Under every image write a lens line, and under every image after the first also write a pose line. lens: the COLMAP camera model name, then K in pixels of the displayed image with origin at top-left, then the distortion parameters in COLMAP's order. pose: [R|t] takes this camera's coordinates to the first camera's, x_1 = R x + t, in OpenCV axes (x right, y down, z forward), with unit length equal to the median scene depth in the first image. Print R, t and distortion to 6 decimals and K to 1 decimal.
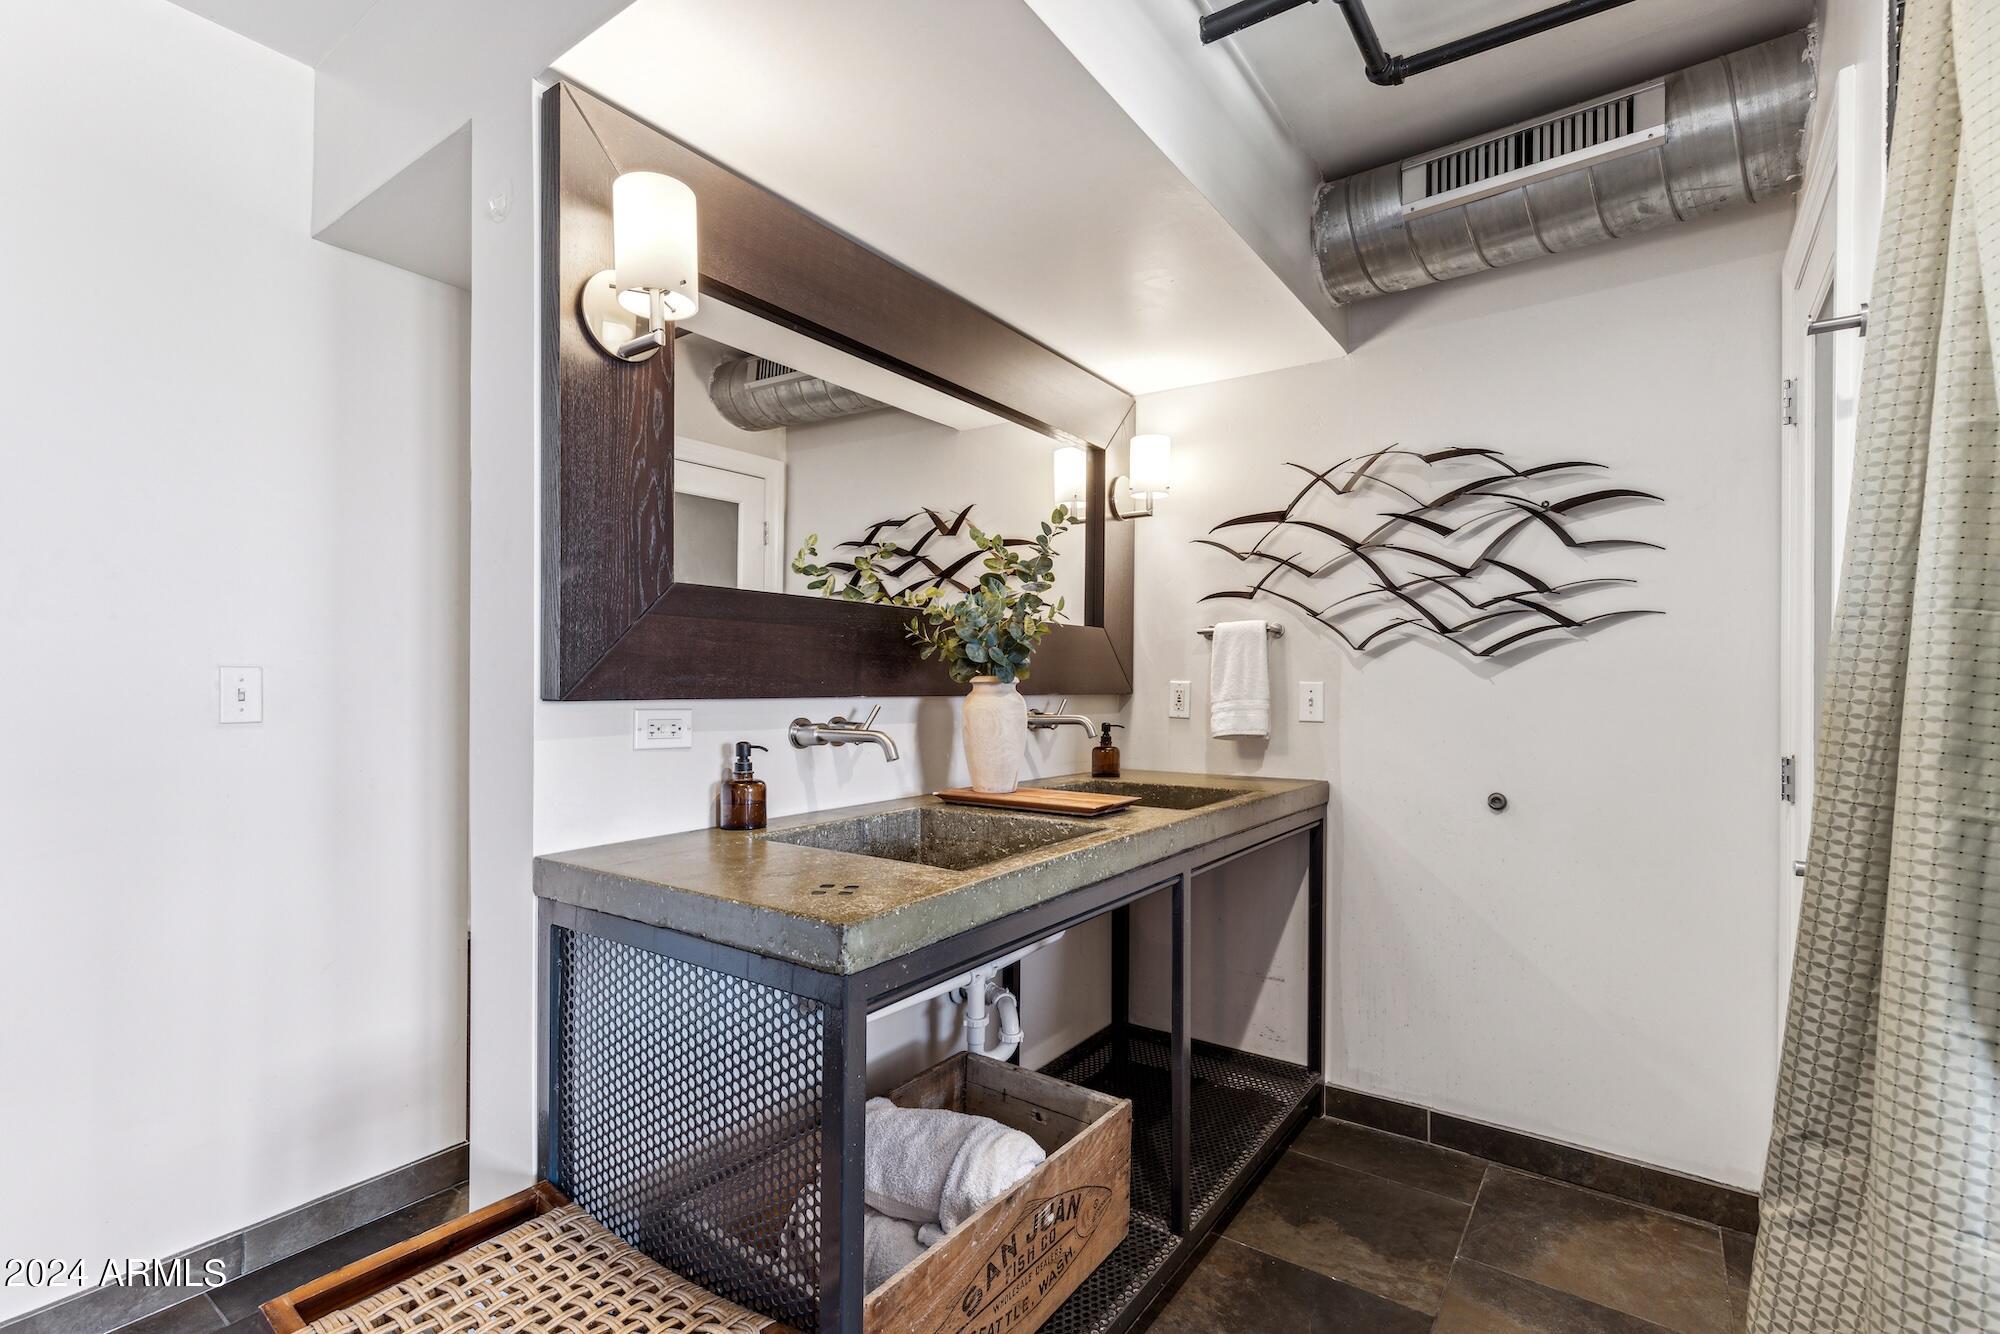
lens RADIAL K [[914.2, 0, 1000.5], [0, 914.2, 682.2], [0, 0, 1]] dist [0.009968, -0.000225]
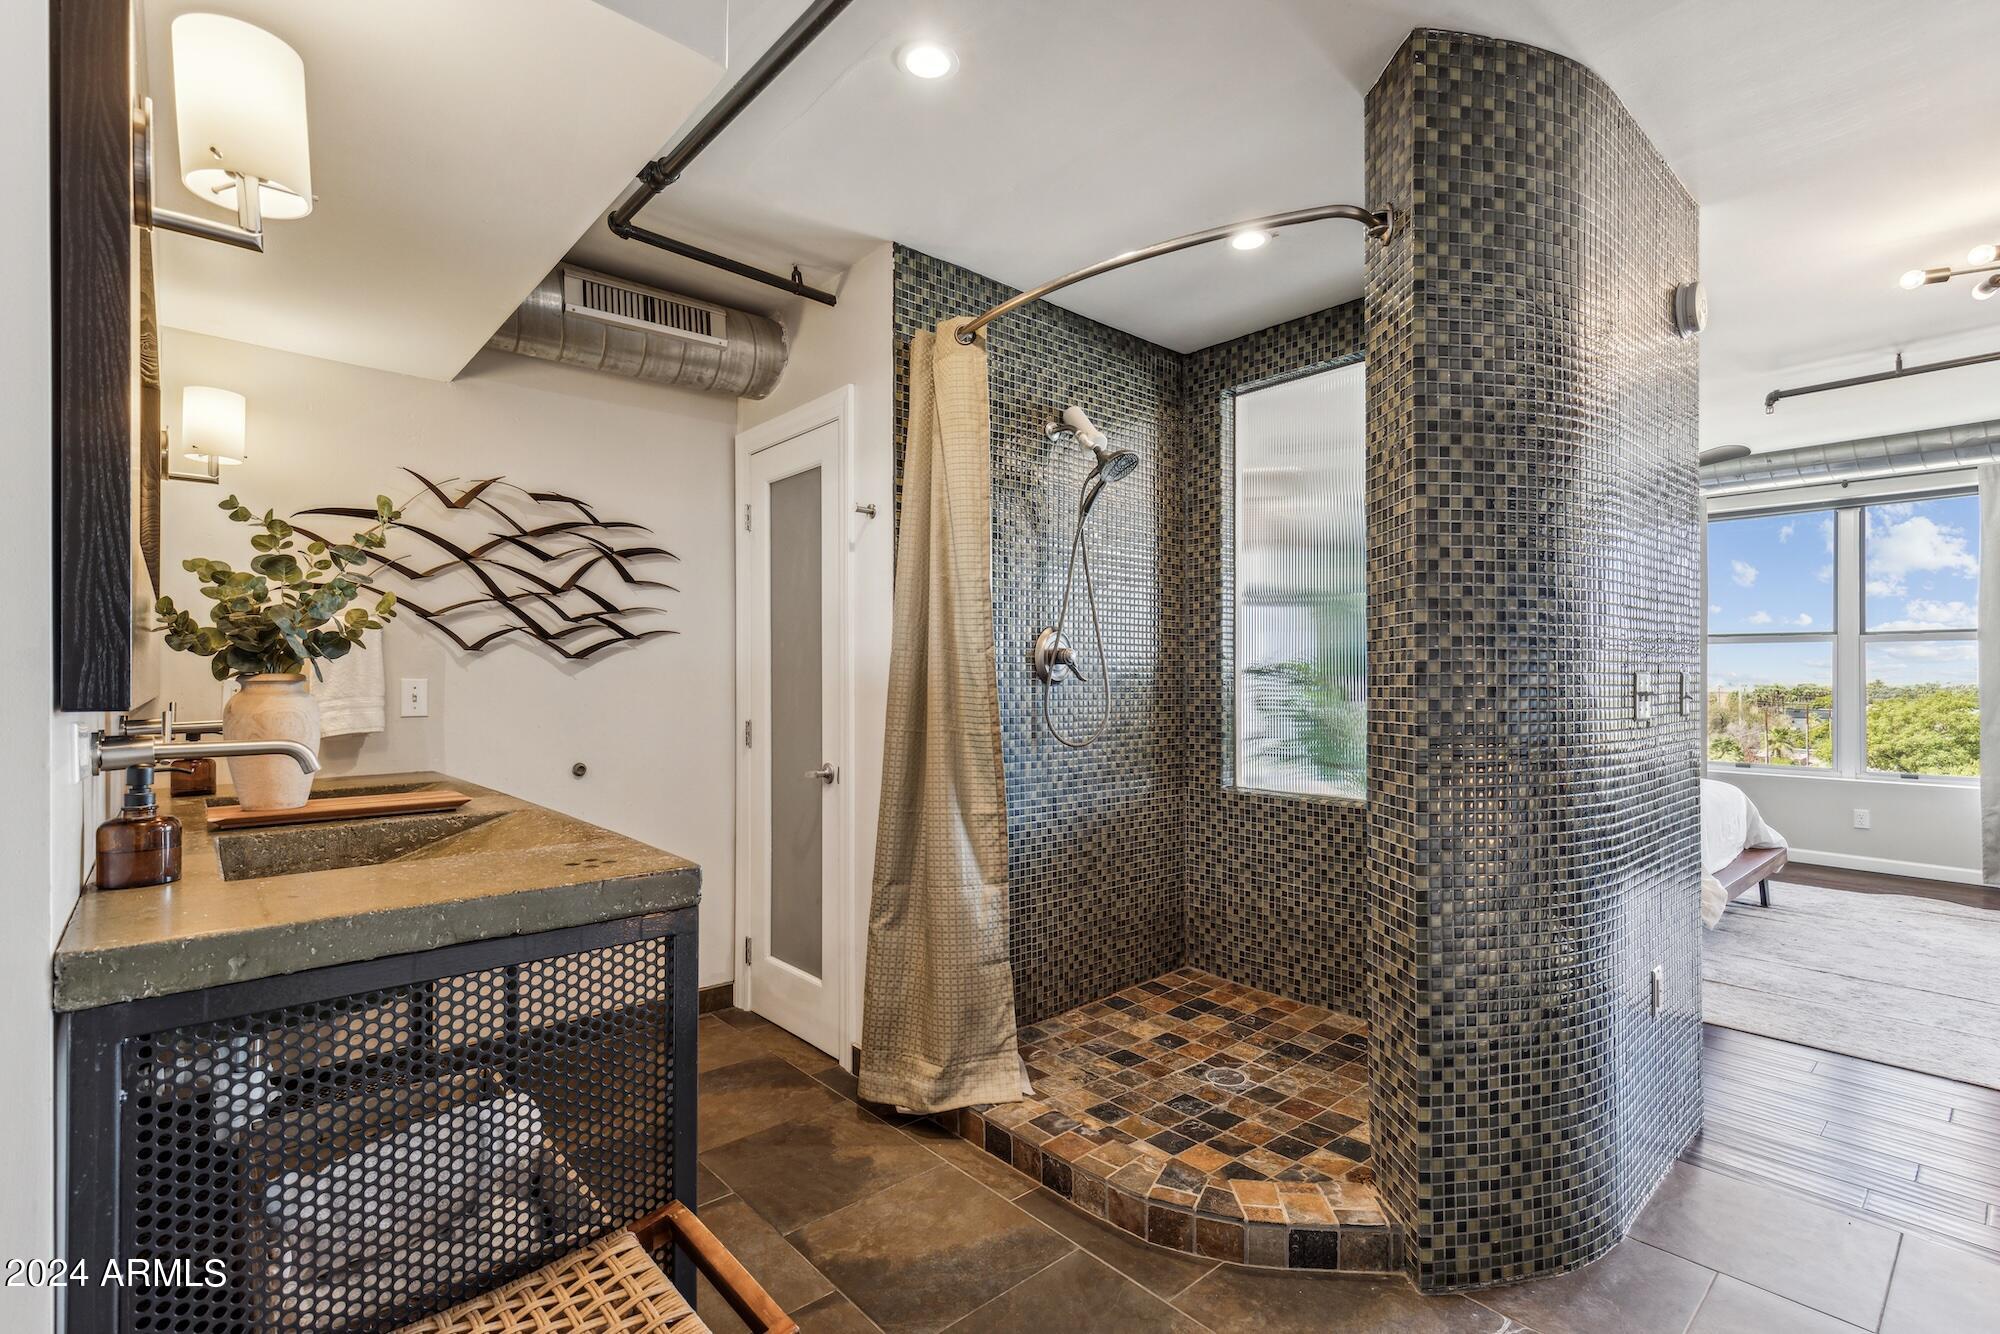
lens RADIAL K [[914.2, 0, 999.5], [0, 914.2, 669.2], [0, 0, 1]] dist [0.009968, -0.000225]
pose [[0.224476, 0.006795, 0.974456, -0.590246], [-0.000080, 0.999976, -0.006954, -0.003978], [-0.974480, 0.001483, 0.224472, 0.121902]]
